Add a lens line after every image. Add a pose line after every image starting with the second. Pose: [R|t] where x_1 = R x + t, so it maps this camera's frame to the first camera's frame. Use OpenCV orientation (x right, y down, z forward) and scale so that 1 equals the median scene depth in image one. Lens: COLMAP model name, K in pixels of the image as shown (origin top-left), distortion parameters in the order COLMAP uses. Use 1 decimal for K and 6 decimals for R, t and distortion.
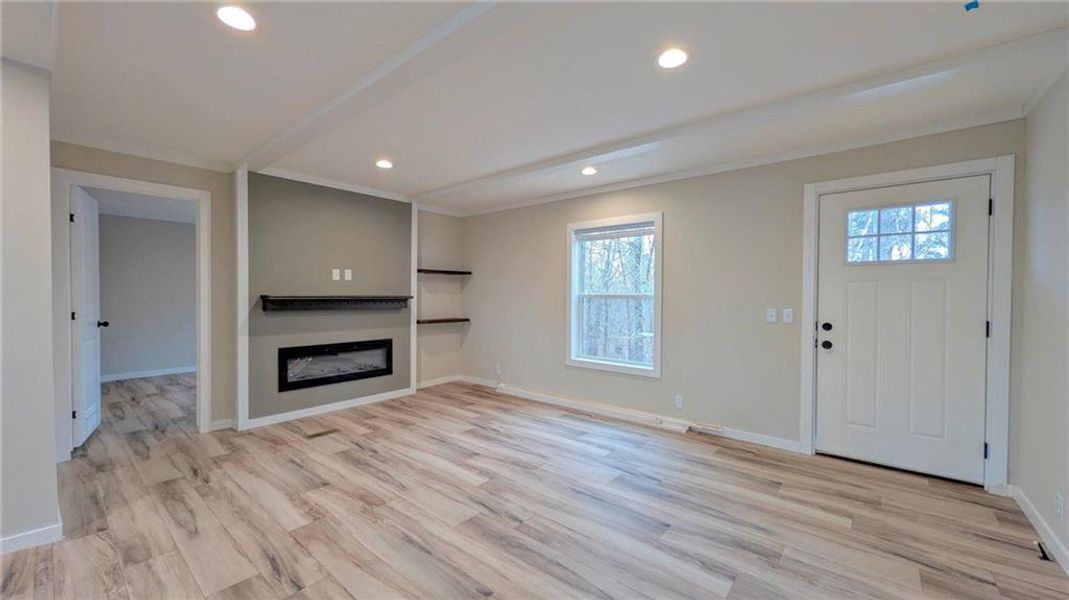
lens RADIAL K [[404.5, 0, 538.2], [0, 404.5, 293.9], [0, 0, 1]] dist [-0.003444, -0.000036]
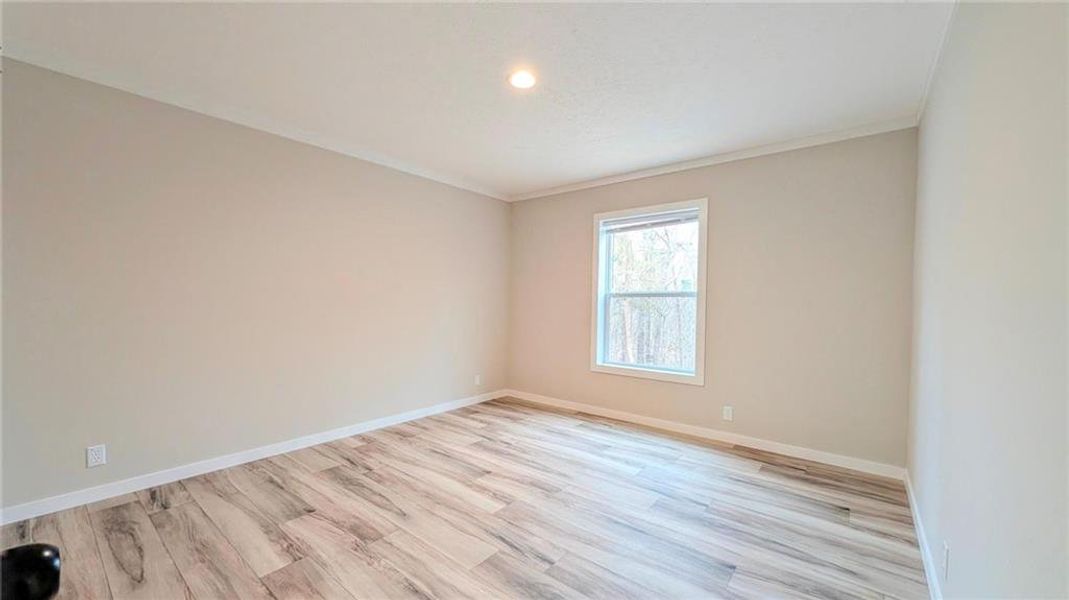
lens RADIAL K [[404.5, 0, 535.8], [0, 404.5, 295.6], [0, 0, 1]] dist [-0.003444, -0.000036]
pose [[0.999922, 0.006741, 0.010504, -0.057533], [-0.006659, 0.999948, -0.007776, 0.024881], [-0.010556, 0.007706, 0.999915, 0.127242]]
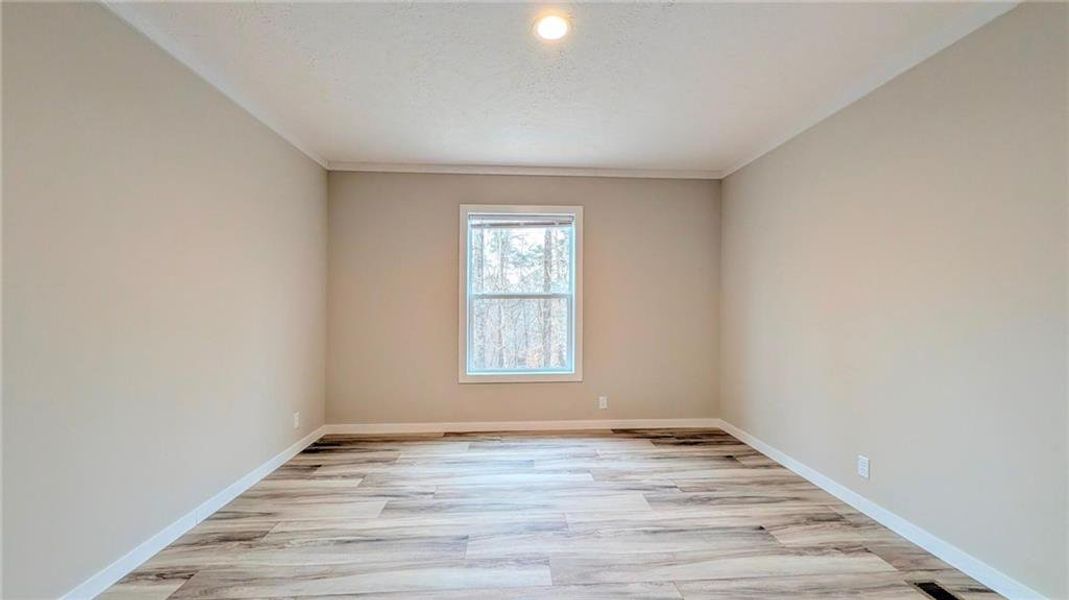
lens RADIAL K [[404.5, 0, 516.7], [0, 404.5, 321.0], [0, 0, 1]] dist [-0.003444, -0.000036]
pose [[0.736939, -0.038011, 0.674890, -0.482602], [0.002111, 0.998542, 0.053935, 0.016305], [-0.675956, -0.038322, 0.735945, 0.456824]]
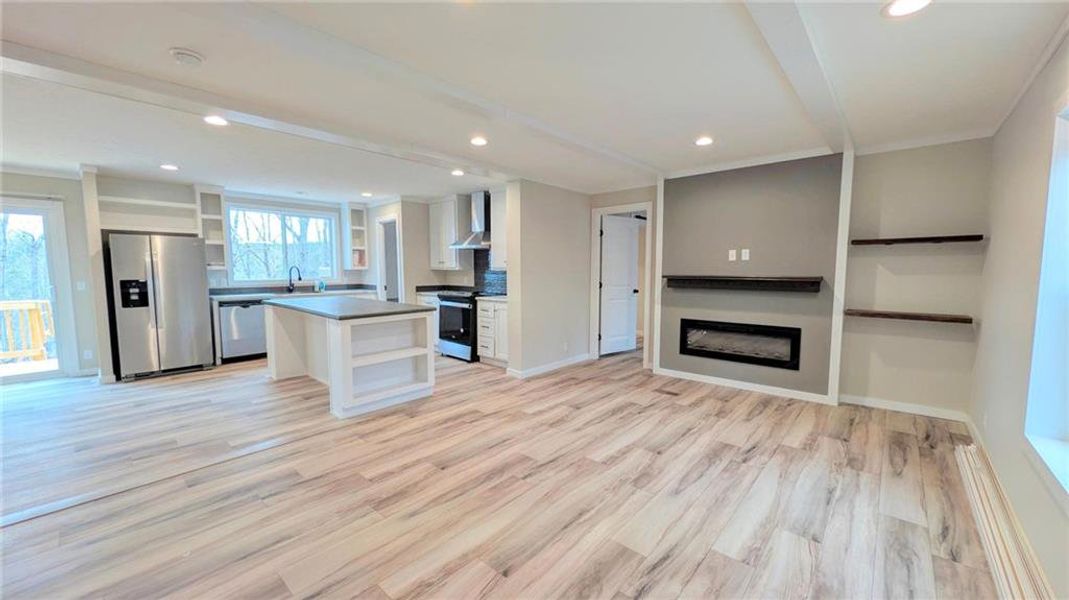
lens RADIAL K [[404.5, 0, 541.6], [0, 404.5, 304.7], [0, 0, 1]] dist [-0.003444, -0.000036]
pose [[-0.023872, 0.085150, -0.996082, 0.699728], [0.005902, 0.996361, 0.085032, -0.017189], [0.999698, -0.003849, -0.024288, 0.714835]]
